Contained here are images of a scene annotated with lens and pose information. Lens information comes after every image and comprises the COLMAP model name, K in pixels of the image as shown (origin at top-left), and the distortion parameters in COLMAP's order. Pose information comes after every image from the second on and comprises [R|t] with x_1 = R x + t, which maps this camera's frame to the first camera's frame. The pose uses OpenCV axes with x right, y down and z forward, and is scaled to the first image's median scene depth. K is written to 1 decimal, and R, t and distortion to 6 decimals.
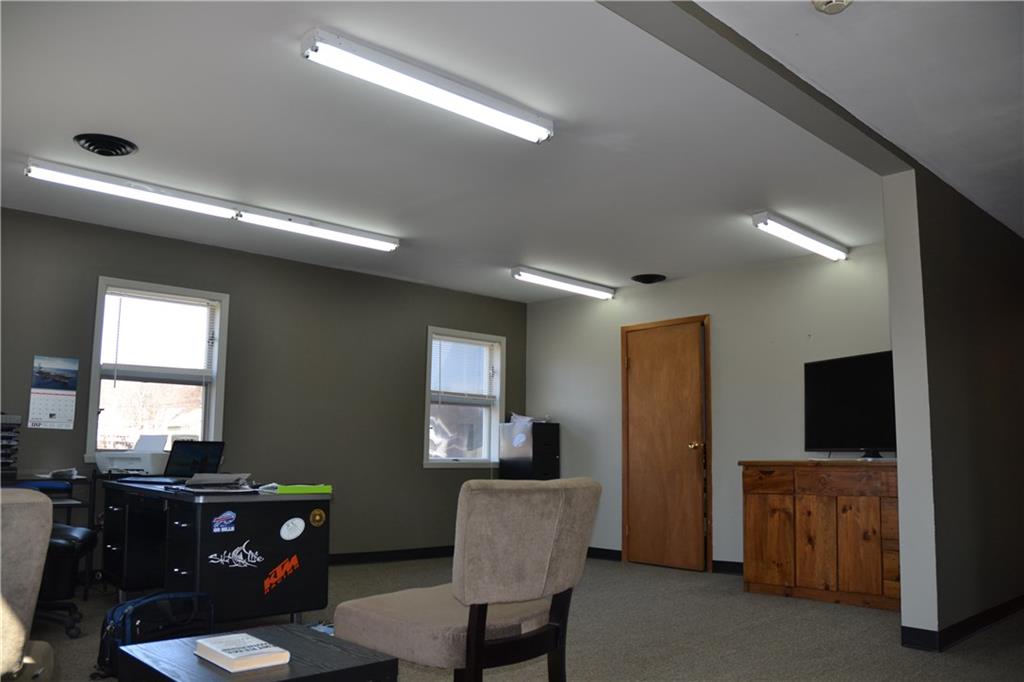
lens RADIAL K [[832.5, 0, 509.7], [0, 832.5, 338.3], [0, 0, 1]] dist [-0.127155, 0.068098]
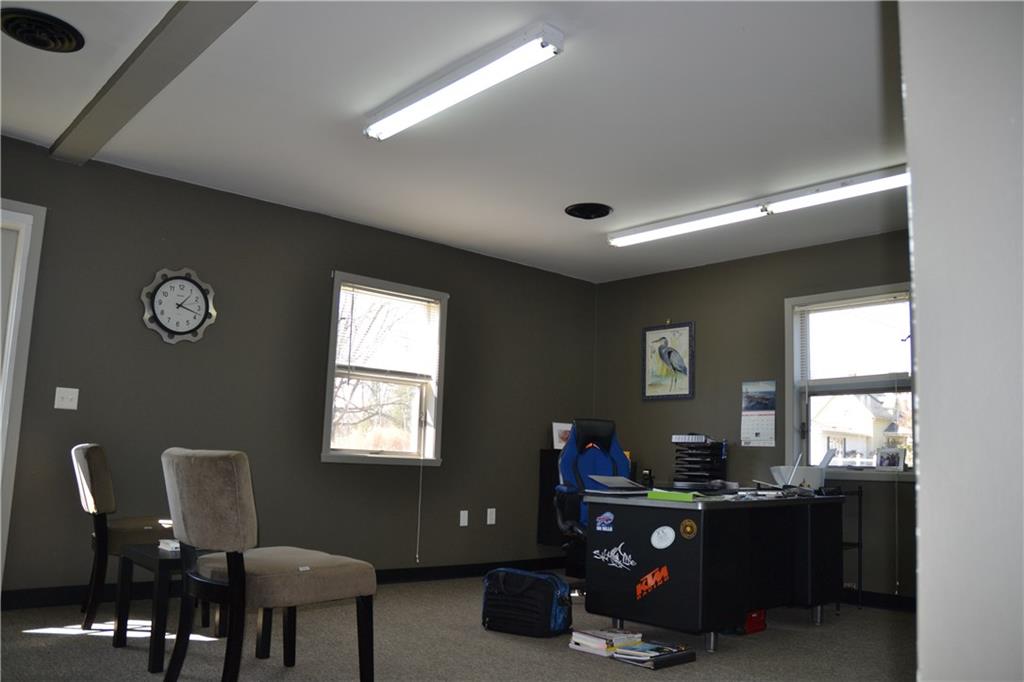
lens RADIAL K [[832.5, 0, 508.9], [0, 832.5, 344.3], [0, 0, 1]] dist [-0.127155, 0.068098]
pose [[-0.044837, -0.152401, -0.987301, 0.710858], [0.100286, 0.982616, -0.156232, 0.143872], [0.993948, -0.106017, -0.028774, 0.872759]]
